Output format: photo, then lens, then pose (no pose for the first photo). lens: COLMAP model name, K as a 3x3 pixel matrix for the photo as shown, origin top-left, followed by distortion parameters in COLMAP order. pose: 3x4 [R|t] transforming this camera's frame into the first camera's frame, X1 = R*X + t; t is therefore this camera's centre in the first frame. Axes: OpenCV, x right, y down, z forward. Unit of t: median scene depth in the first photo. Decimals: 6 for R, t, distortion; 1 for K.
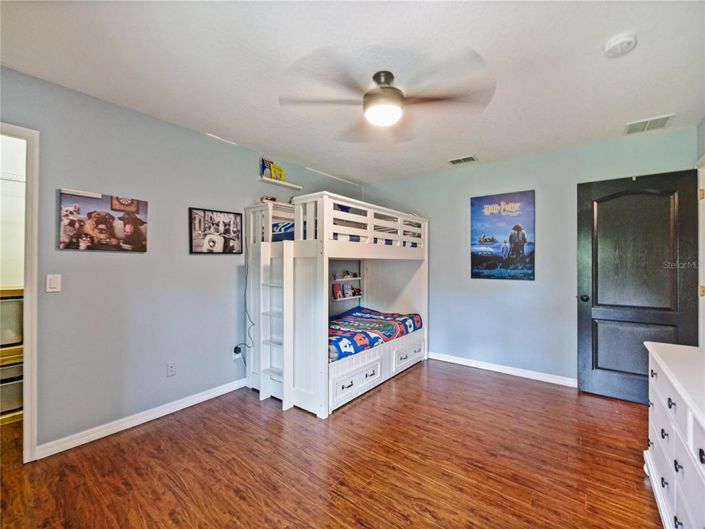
lens RADIAL K [[307.5, 0, 349.5], [0, 307.5, 262.5], [0, 0, 1]] dist [-0.003601, 0.000228]
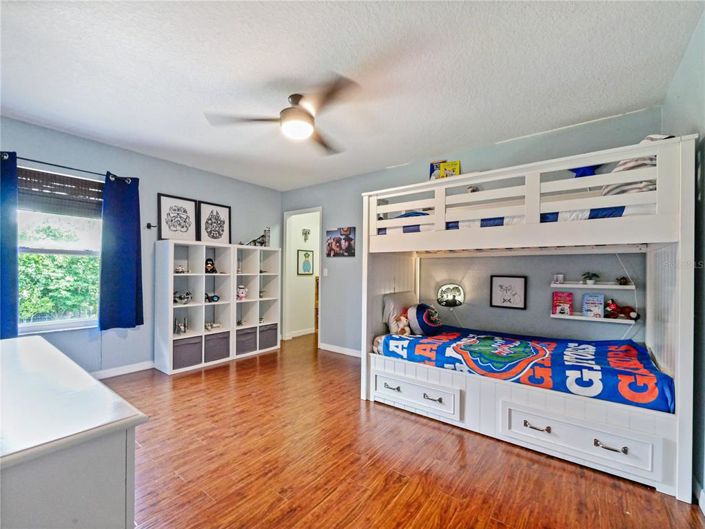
lens RADIAL K [[307.5, 0, 349.8], [0, 307.5, 269.9], [0, 0, 1]] dist [-0.003601, 0.000228]
pose [[0.005072, -0.007969, -0.999955, 1.094594], [-0.007268, 0.999942, -0.008006, 0.057177], [0.999961, 0.007309, 0.005014, 1.009771]]
